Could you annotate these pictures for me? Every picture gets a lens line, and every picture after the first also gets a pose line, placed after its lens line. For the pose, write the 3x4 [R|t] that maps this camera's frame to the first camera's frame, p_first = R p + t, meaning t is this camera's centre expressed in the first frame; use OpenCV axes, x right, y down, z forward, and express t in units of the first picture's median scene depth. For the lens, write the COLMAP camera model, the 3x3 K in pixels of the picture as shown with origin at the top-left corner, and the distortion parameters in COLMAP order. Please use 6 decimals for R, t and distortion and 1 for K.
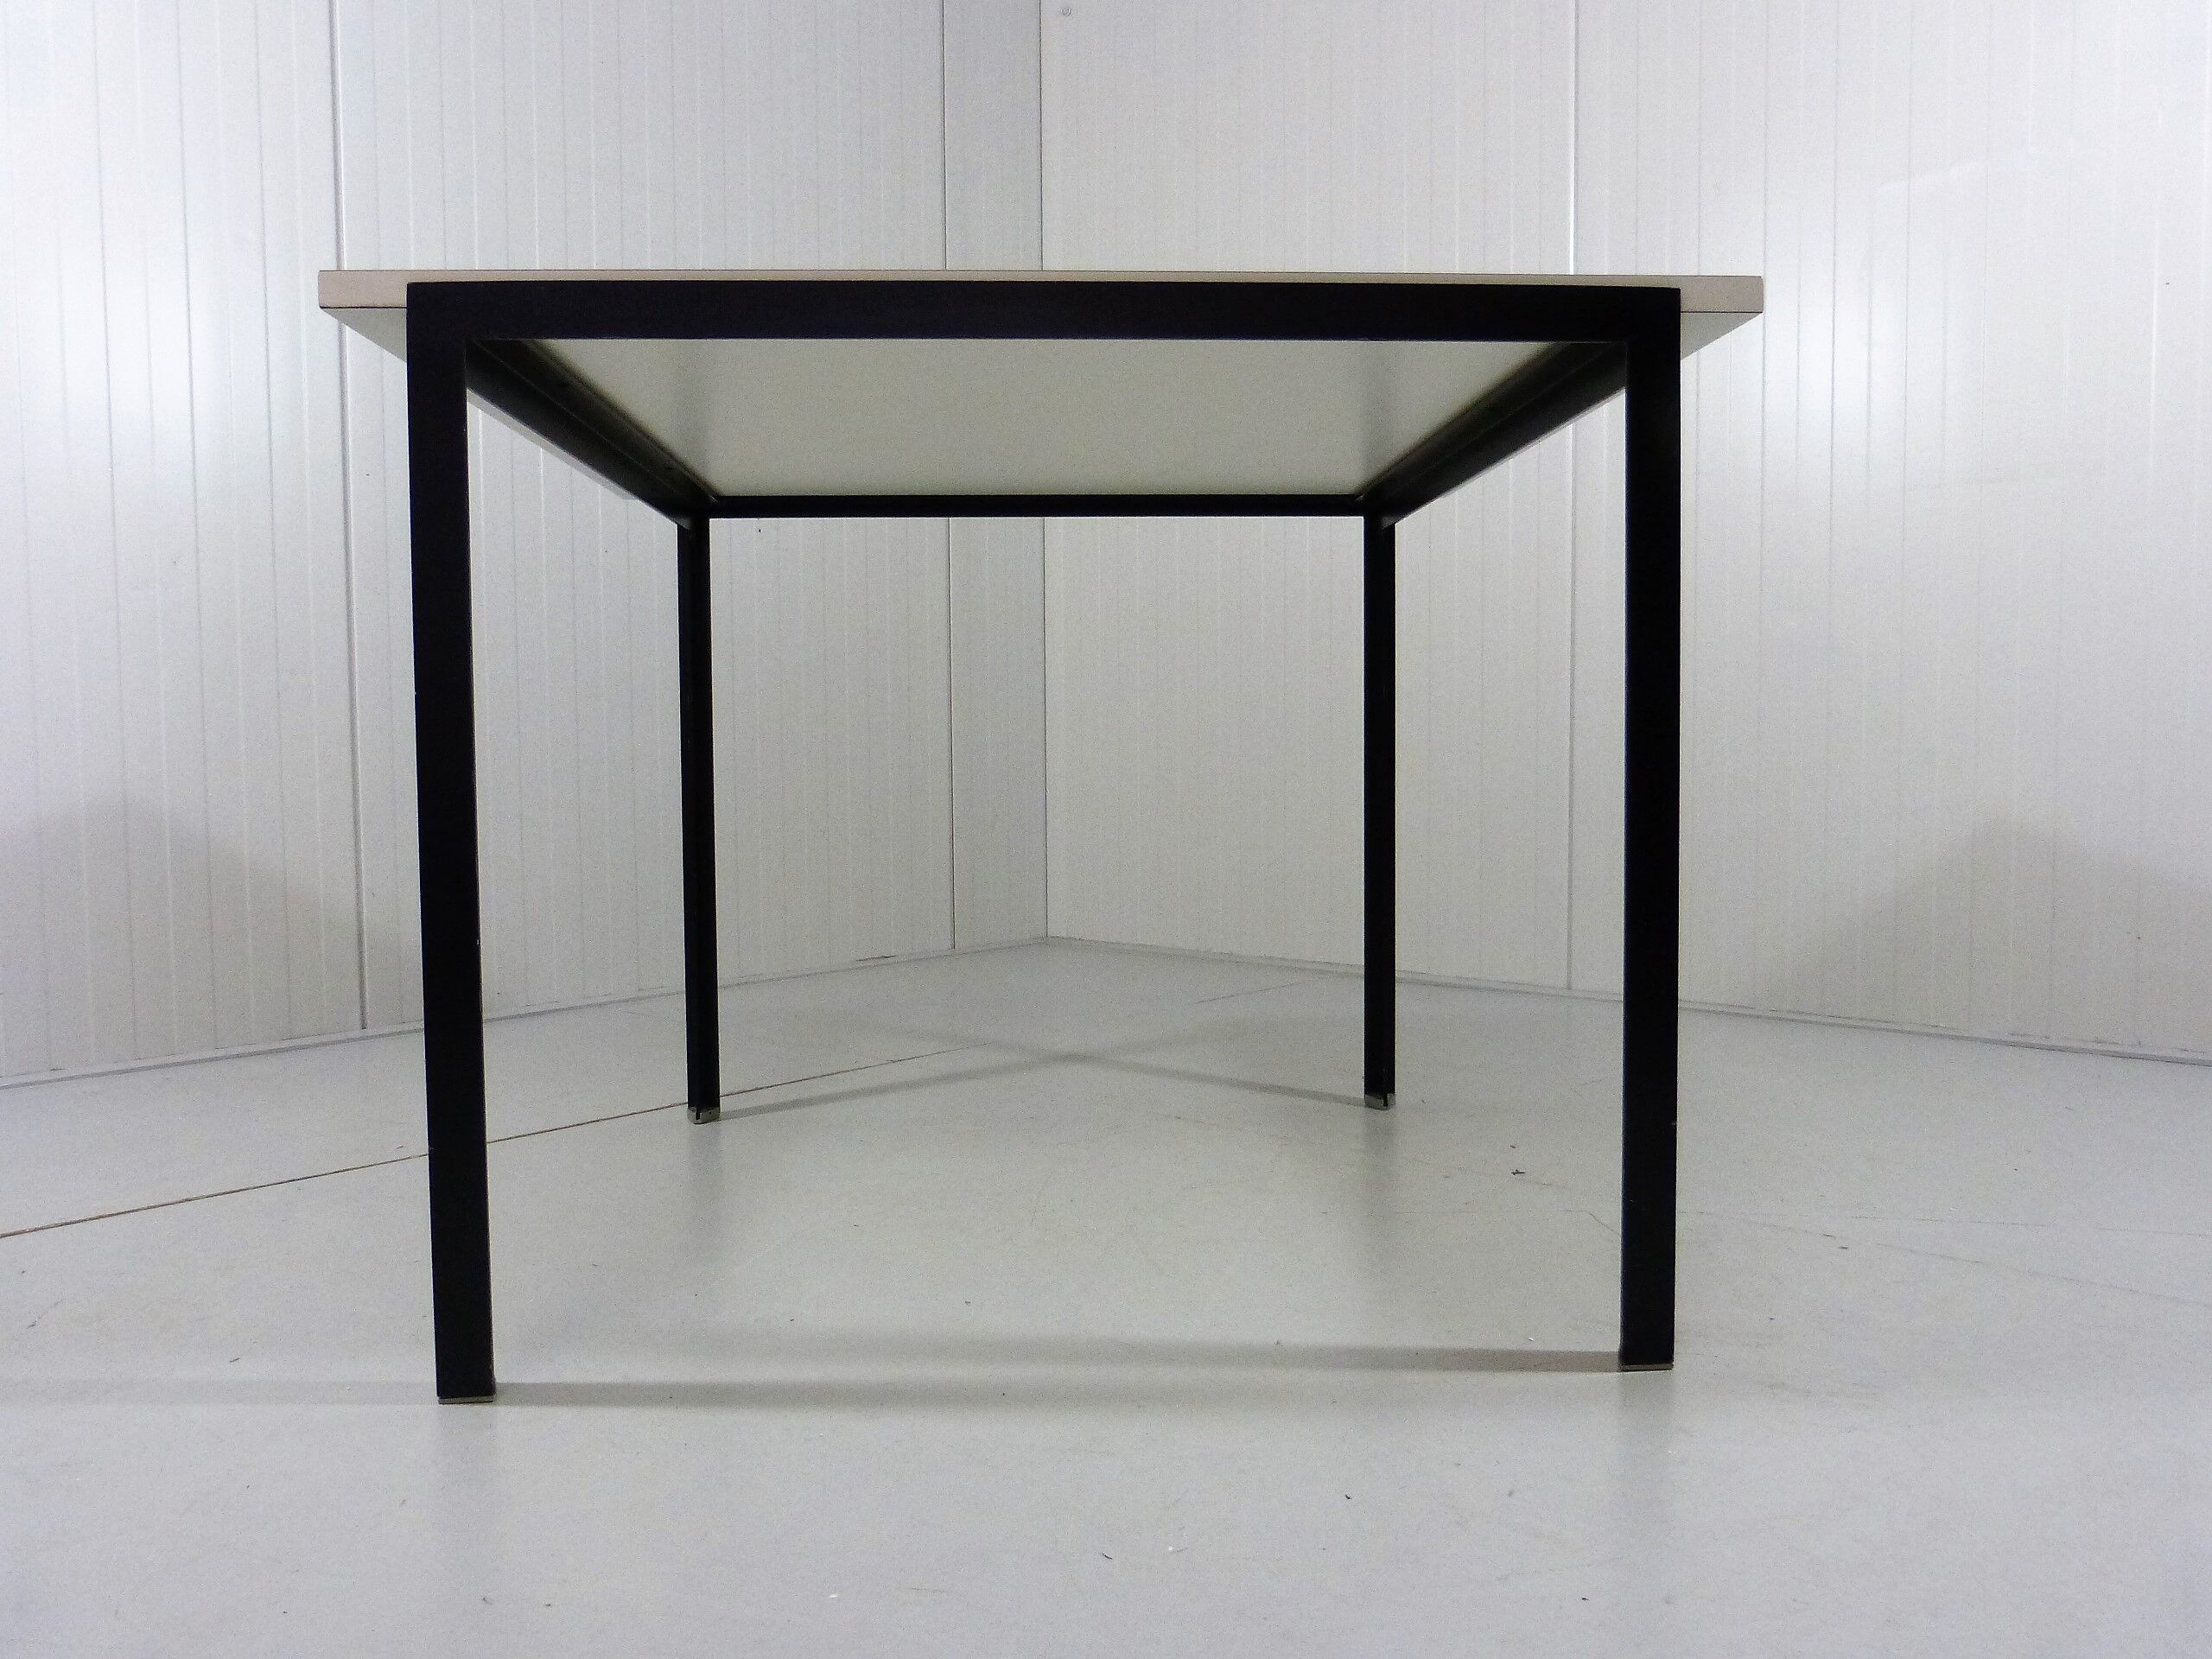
lens RADIAL K [[1646.9, 0, 1094.2], [0, 1646.9, 831.1], [0, 0, 1]] dist [-0.006822, 0.002640]
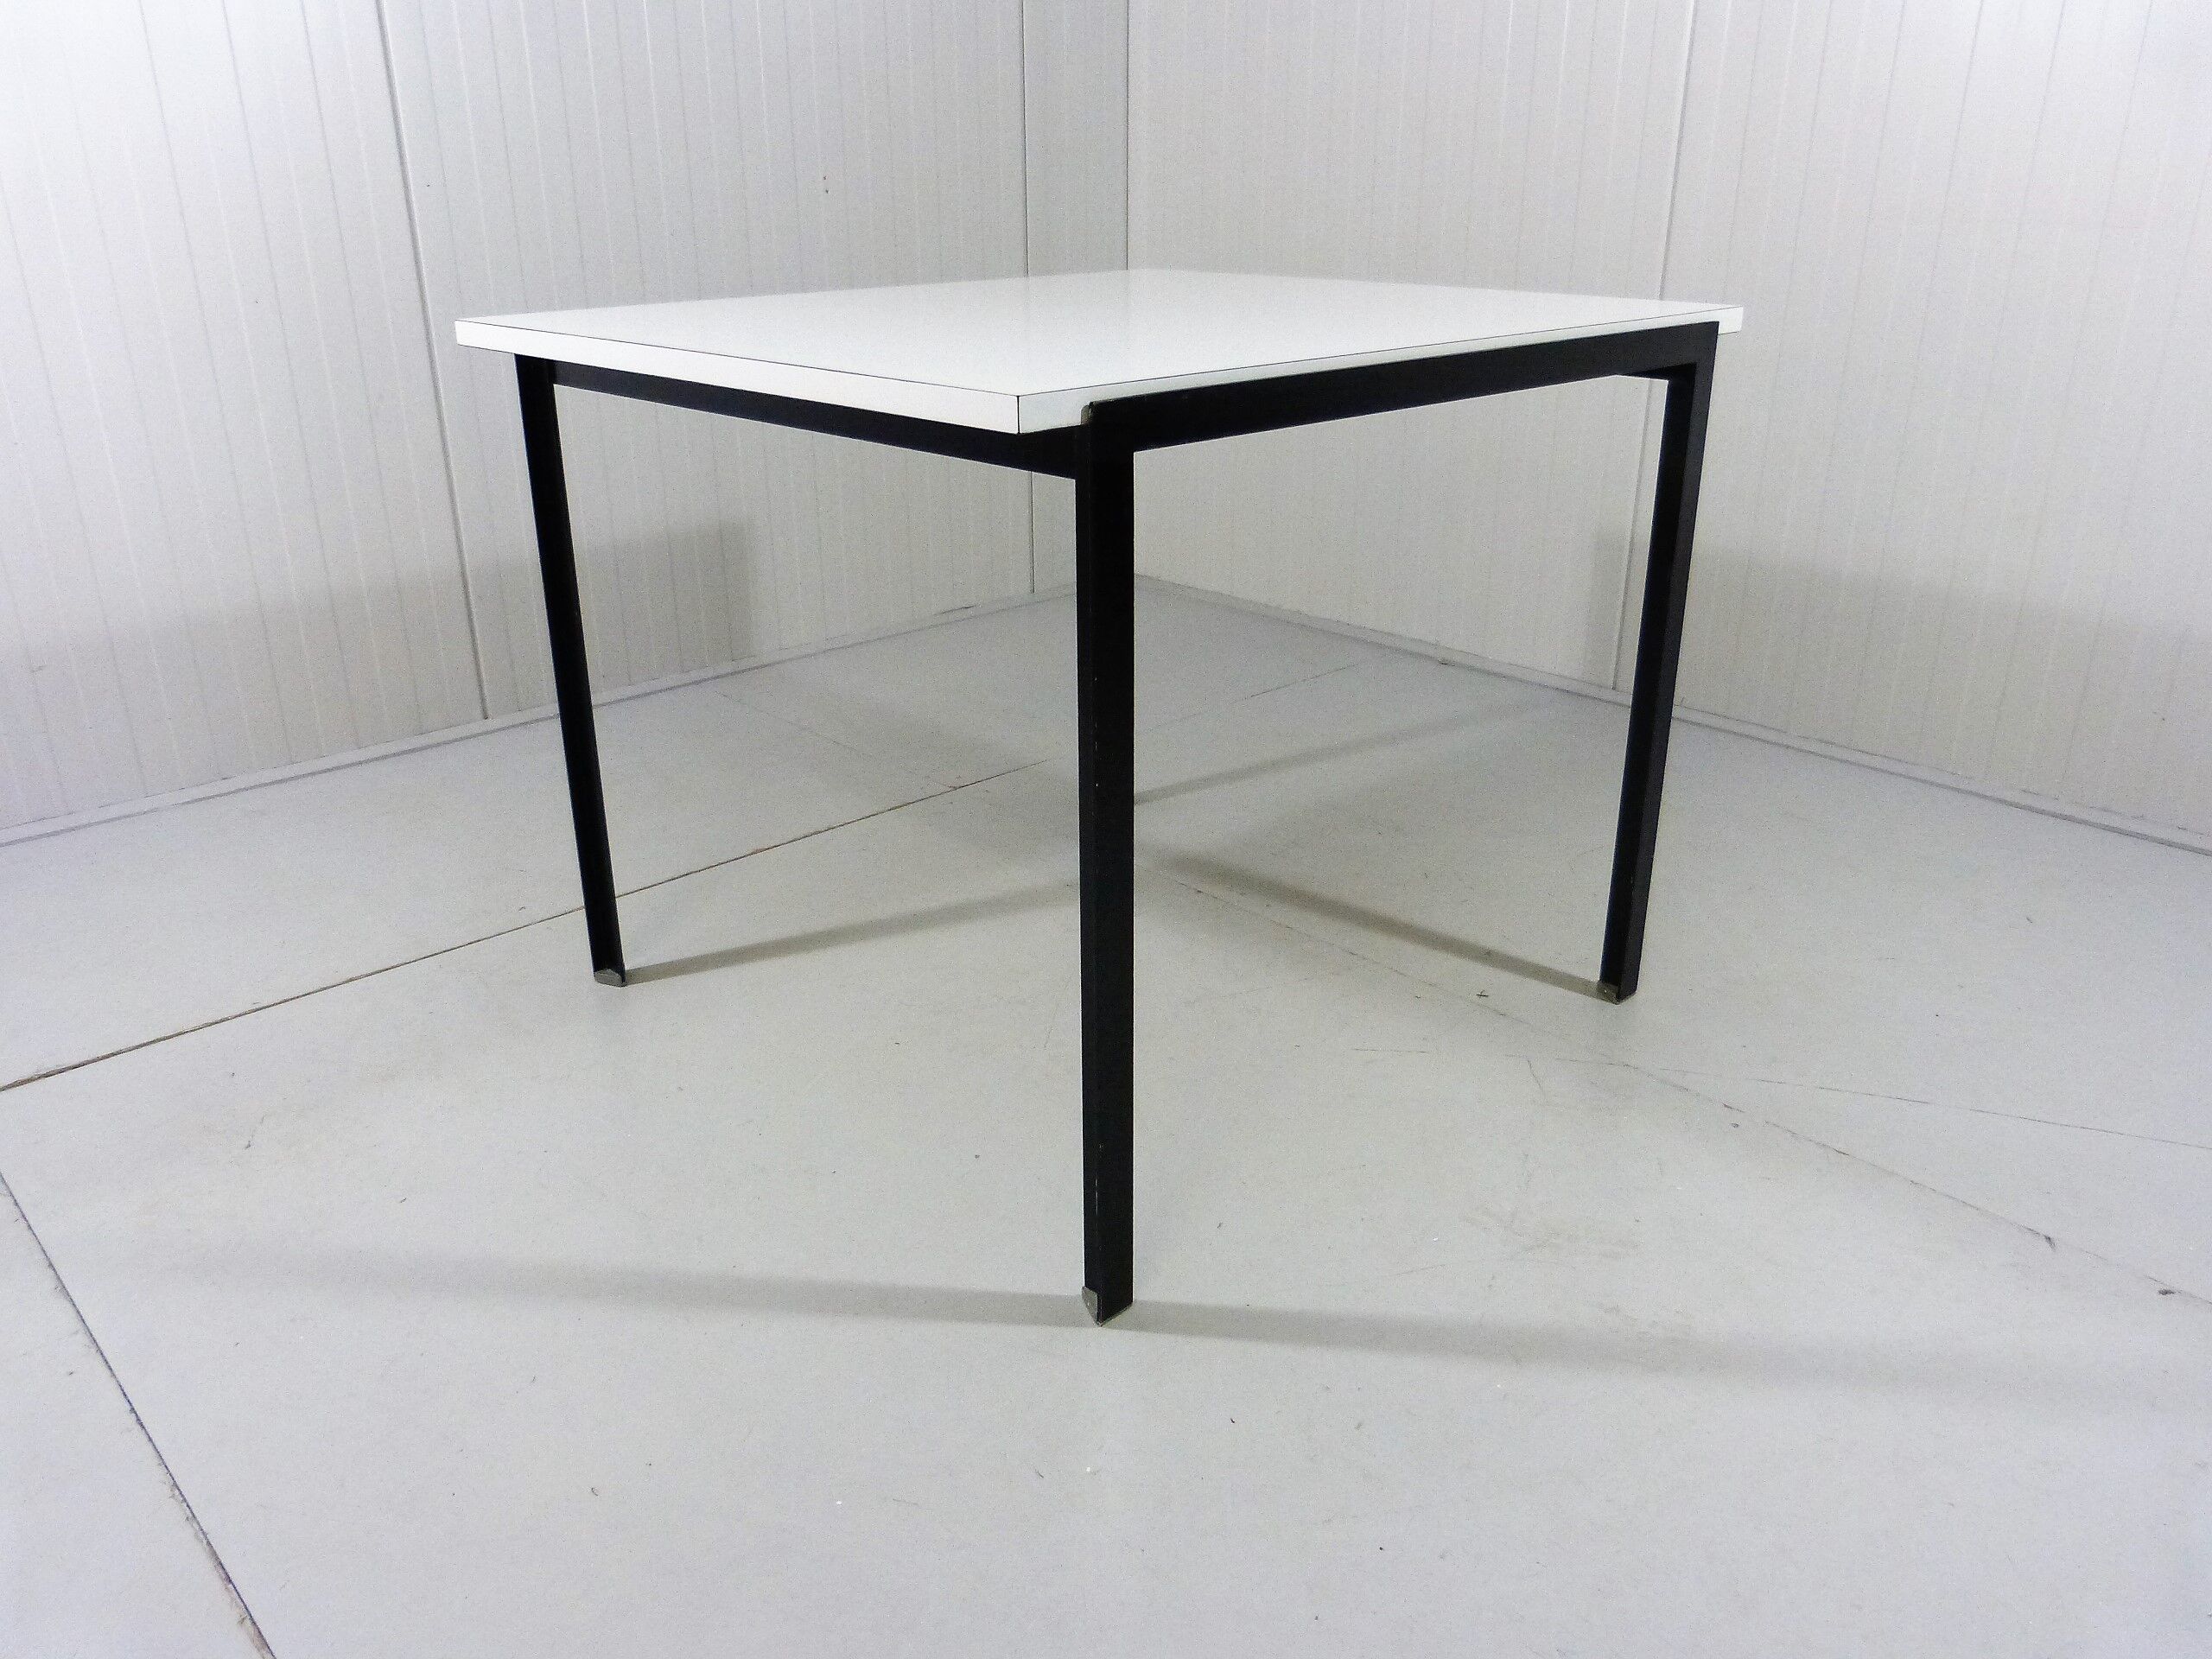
lens RADIAL K [[1659.7, 0, 1088.3], [0, 1659.7, 821.3], [0, 0, 1]] dist [-0.009283, 0.000153]
pose [[0.996474, 0.034064, -0.076678, 0.060262], [-0.007220, 0.945302, 0.326117, -0.232153], [0.083592, -0.324413, 0.942215, -0.048547]]
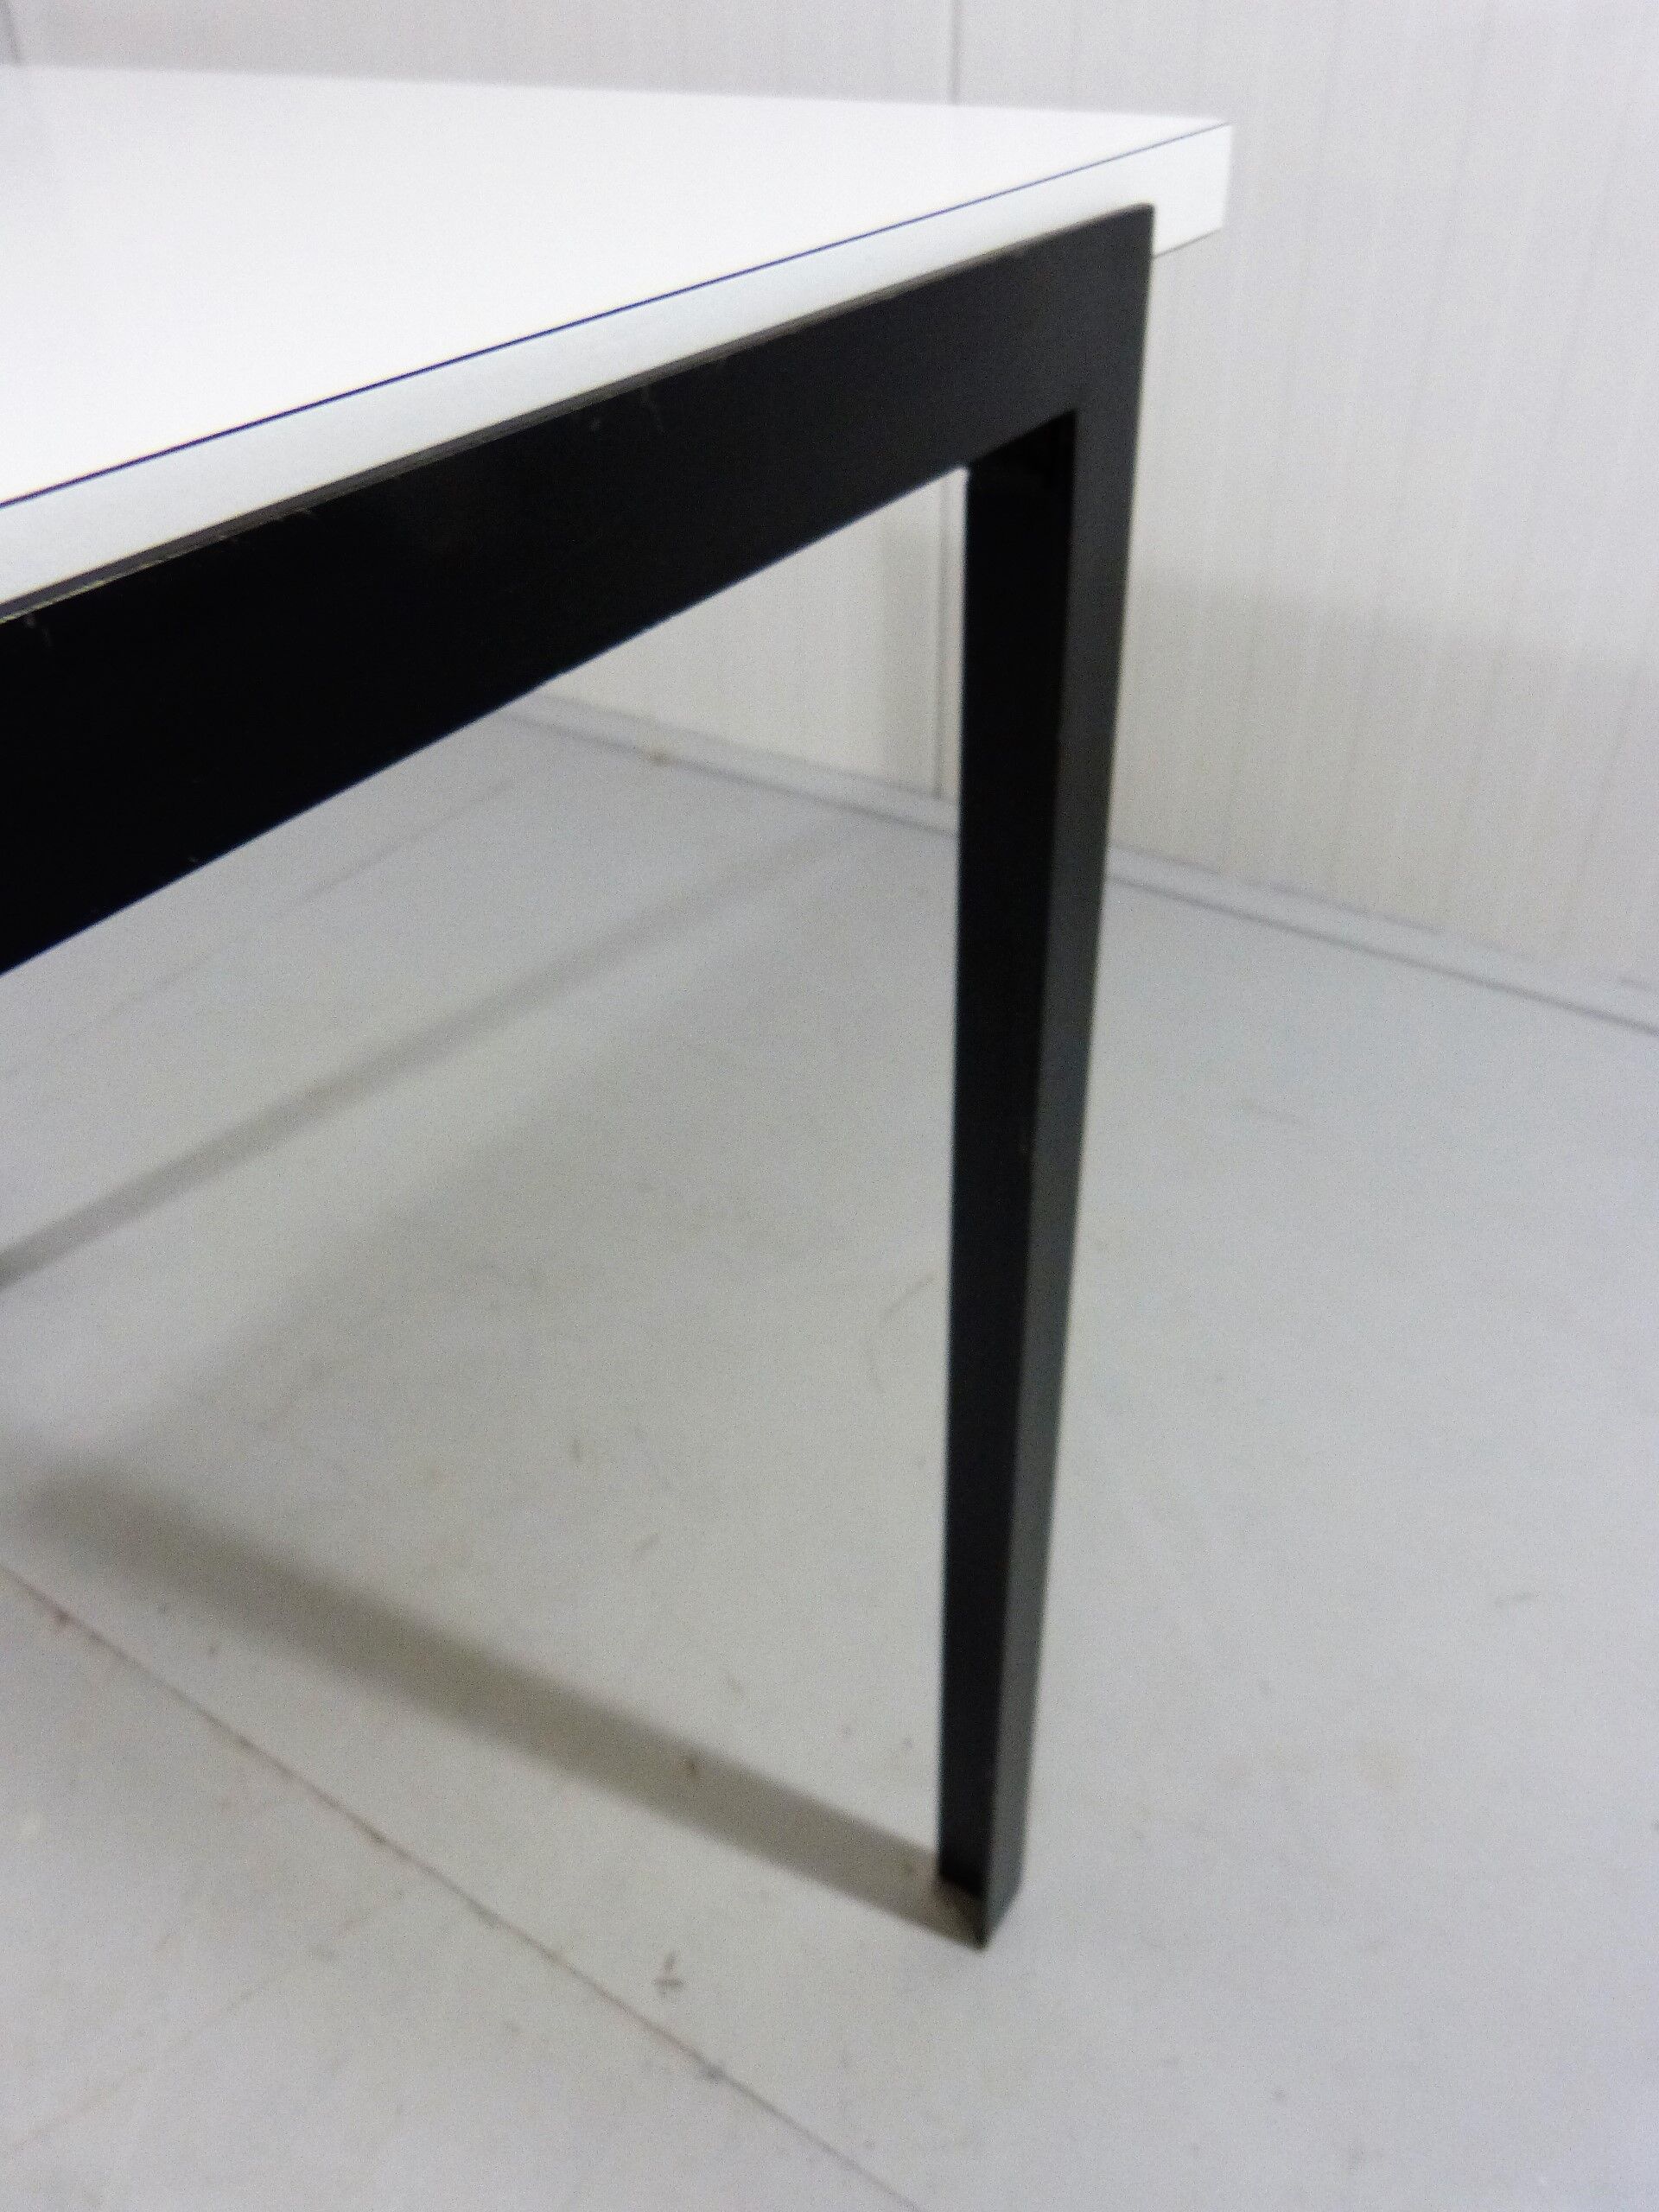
lens RADIAL K [[1646.9, 0, 829.5], [0, 1646.9, 1106.0], [0, 0, 1]] dist [-0.006822, 0.002640]
pose [[0.986868, -0.106689, 0.121277, 0.229893], [0.019667, 0.824597, 0.565378, -0.222937], [-0.160325, -0.555569, 0.815867, 0.624573]]
